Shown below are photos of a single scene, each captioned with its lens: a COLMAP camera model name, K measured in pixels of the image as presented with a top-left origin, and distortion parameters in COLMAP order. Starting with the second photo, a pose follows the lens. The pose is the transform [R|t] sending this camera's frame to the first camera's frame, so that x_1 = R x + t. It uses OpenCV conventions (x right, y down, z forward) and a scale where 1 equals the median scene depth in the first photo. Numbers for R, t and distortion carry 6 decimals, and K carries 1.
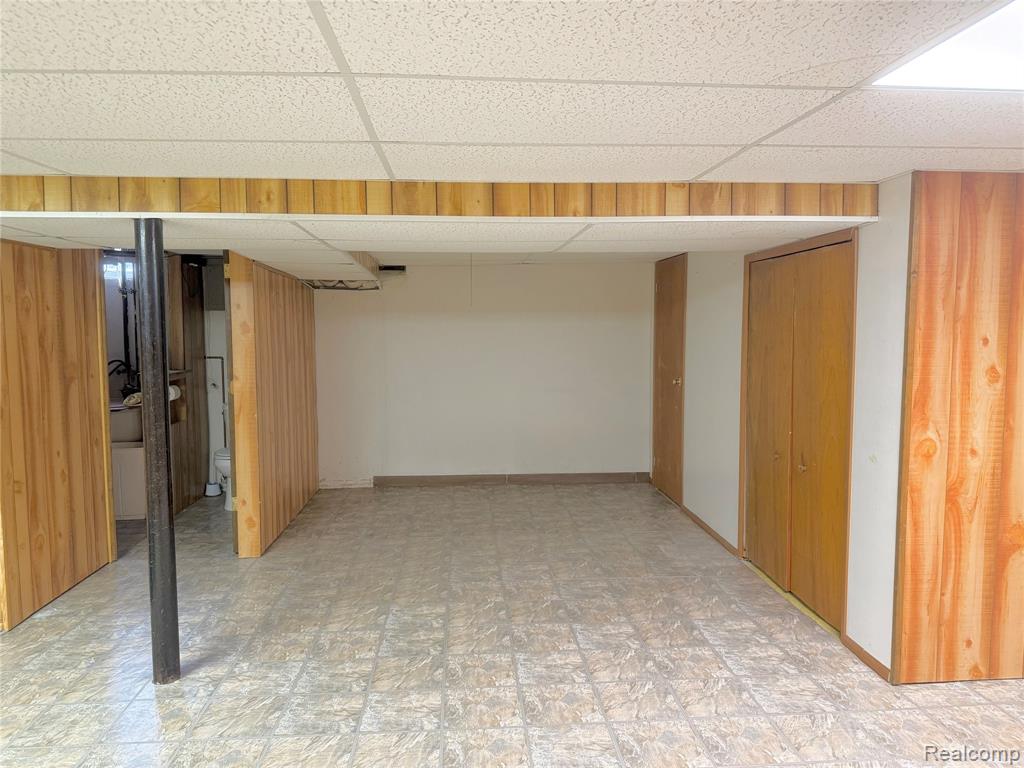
lens RADIAL K [[722.9, 0, 512.0], [0, 722.9, 384.0], [0, 0, 1]] dist [0.057572, -0.092583]
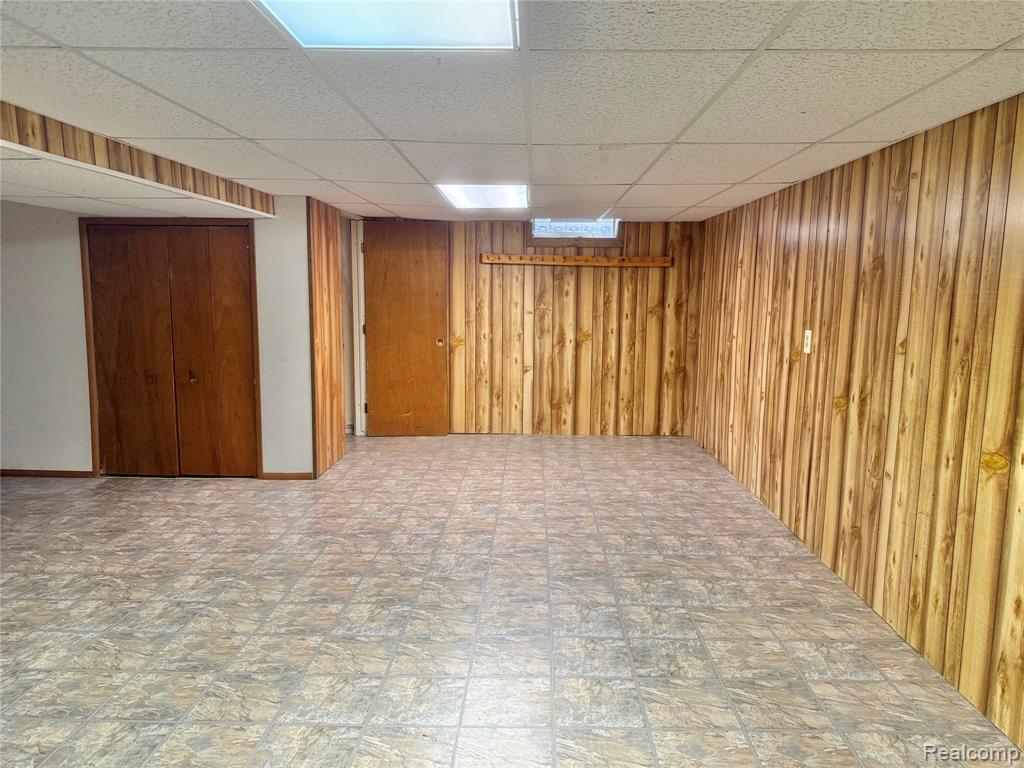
lens RADIAL K [[722.9, 0, 512.0], [0, 722.9, 384.0], [0, 0, 1]] dist [0.057572, -0.092583]
pose [[0.111441, -0.122971, 0.986133, -1.128451], [0.073568, 0.990613, 0.115215, 0.004148], [-0.991044, 0.059708, 0.119442, 0.269461]]
